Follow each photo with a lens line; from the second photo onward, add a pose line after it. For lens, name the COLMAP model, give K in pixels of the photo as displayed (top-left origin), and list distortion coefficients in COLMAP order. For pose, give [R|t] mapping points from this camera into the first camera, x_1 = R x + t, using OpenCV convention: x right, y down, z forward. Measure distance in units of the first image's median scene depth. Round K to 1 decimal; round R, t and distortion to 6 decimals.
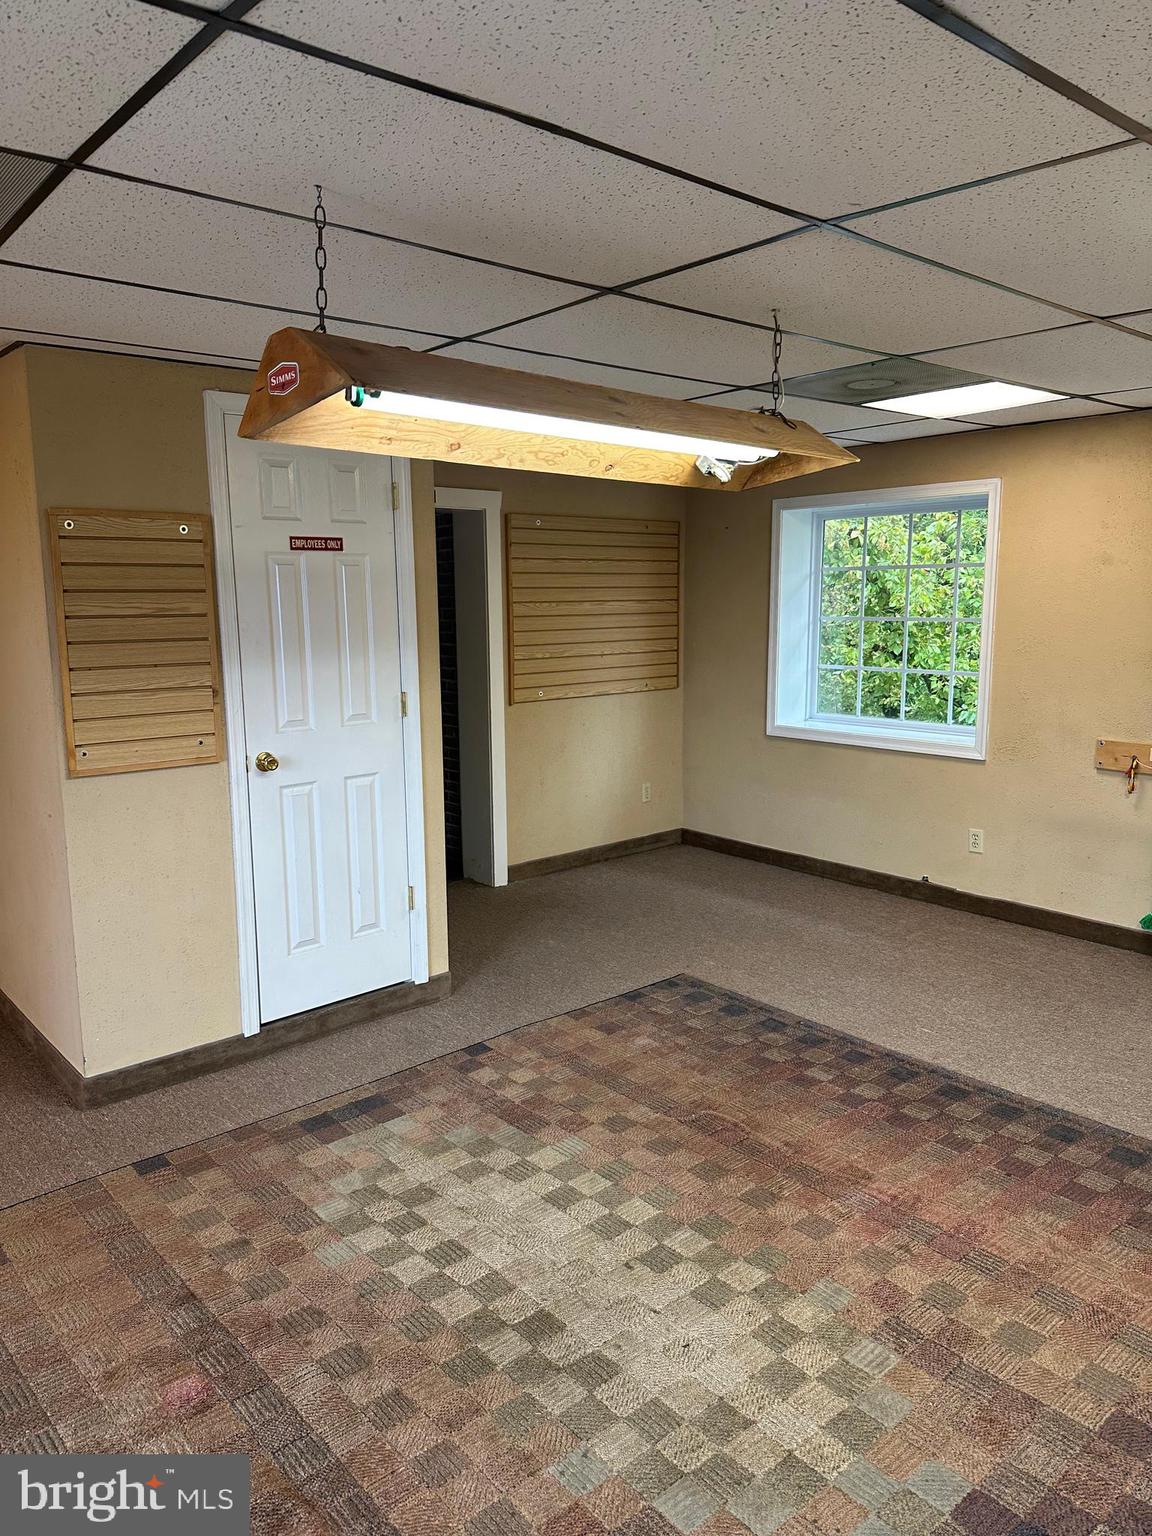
lens RADIAL K [[1056.1, 0, 562.9], [0, 1056.1, 764.3], [0, 0, 1]] dist [0.074119, -0.130822]
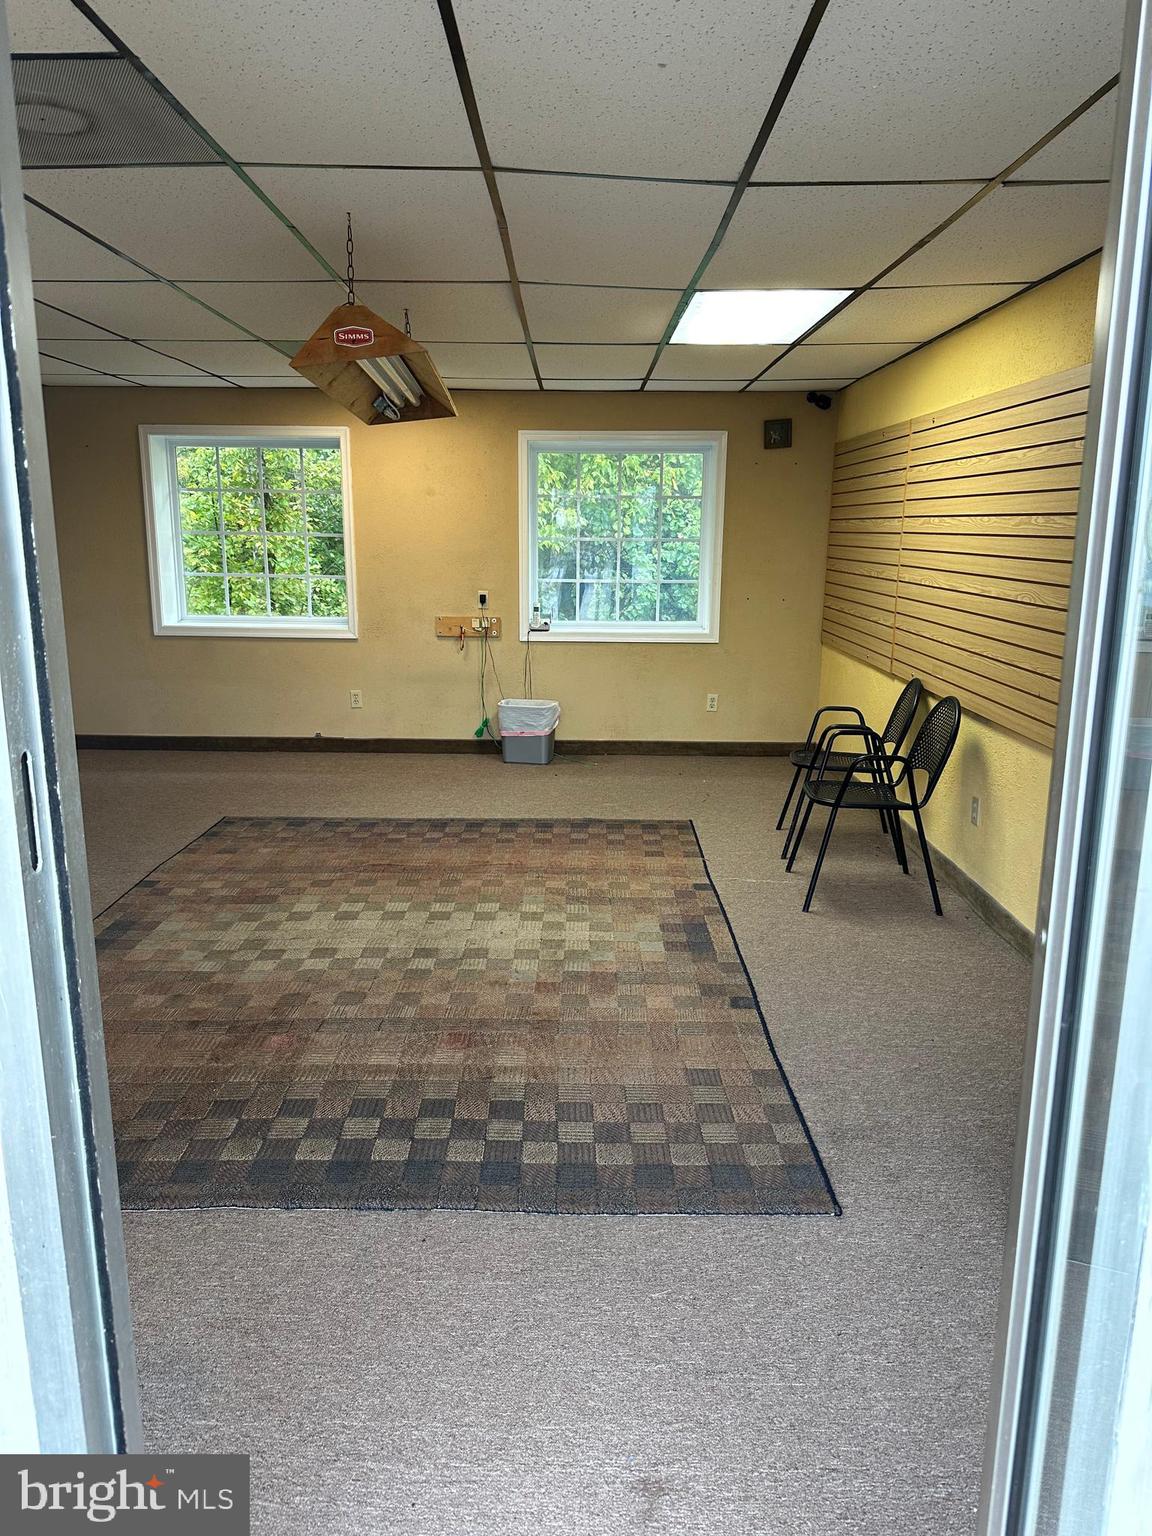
lens RADIAL K [[1059.3, 0, 570.5], [0, 1059.3, 758.6], [0, 0, 1]] dist [0.125012, -0.212690]
pose [[0.651655, -0.140334, 0.745420, -0.752582], [0.110209, 0.989825, 0.090000, 0.090559], [-0.750466, 0.023503, 0.660491, -0.158411]]
